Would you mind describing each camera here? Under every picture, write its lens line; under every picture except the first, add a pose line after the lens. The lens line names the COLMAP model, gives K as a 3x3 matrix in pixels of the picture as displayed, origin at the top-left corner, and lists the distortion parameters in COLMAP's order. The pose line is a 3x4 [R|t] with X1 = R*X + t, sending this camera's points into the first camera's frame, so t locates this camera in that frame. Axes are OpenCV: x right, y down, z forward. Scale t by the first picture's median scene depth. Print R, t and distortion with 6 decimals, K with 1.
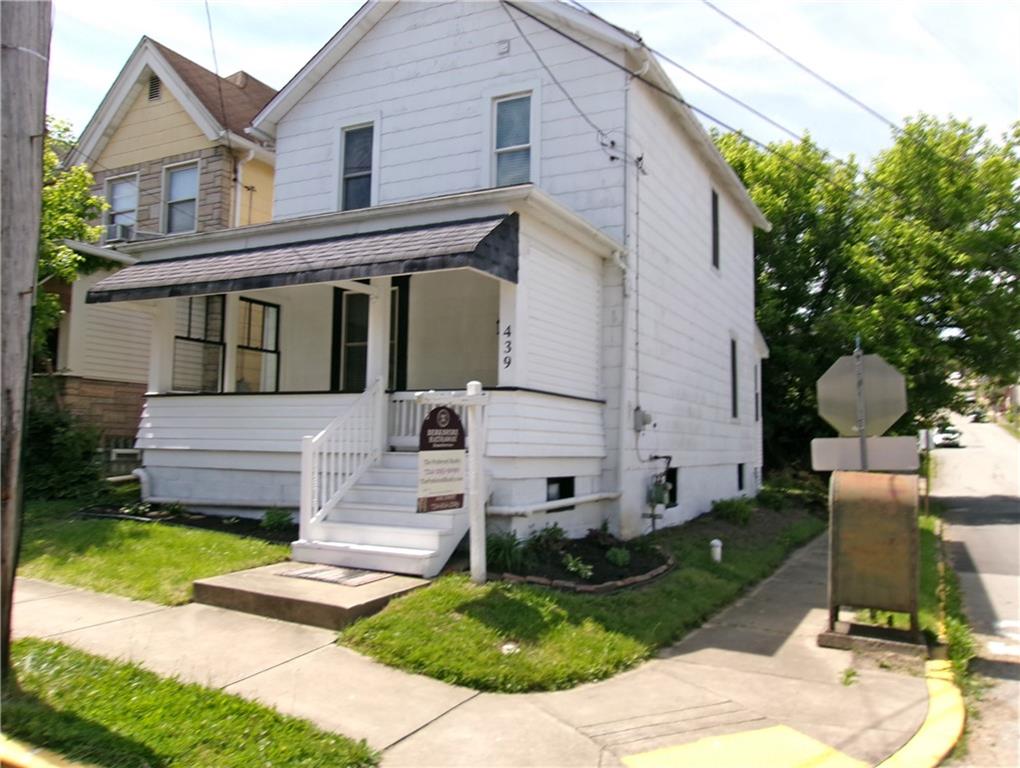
lens RADIAL K [[796.6, 0, 510.0], [0, 796.6, 384.0], [0, 0, 1]] dist [-0.002778, 0.001056]
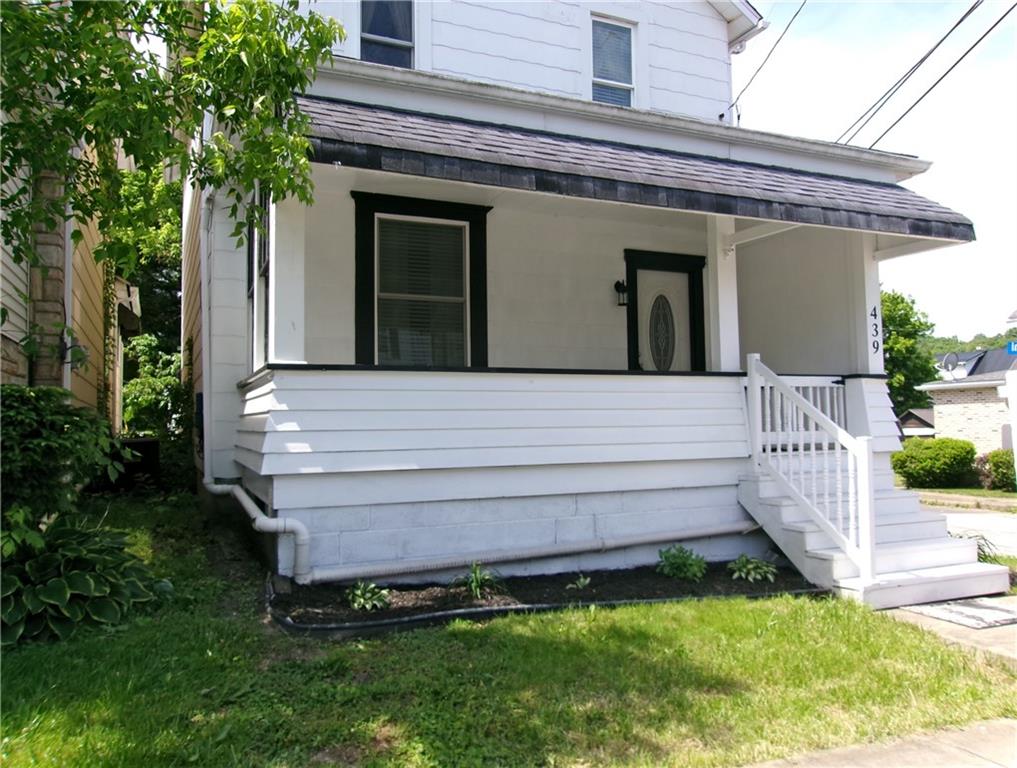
lens RADIAL K [[794.2, 0, 508.5], [0, 794.2, 384.0], [0, 0, 1]] dist [-0.002778, 0.001056]
pose [[0.629513, 0.014446, 0.776856, -0.802603], [-0.034235, 0.999372, 0.009157, 0.017193], [-0.776235, -0.032360, 0.629612, 0.624767]]
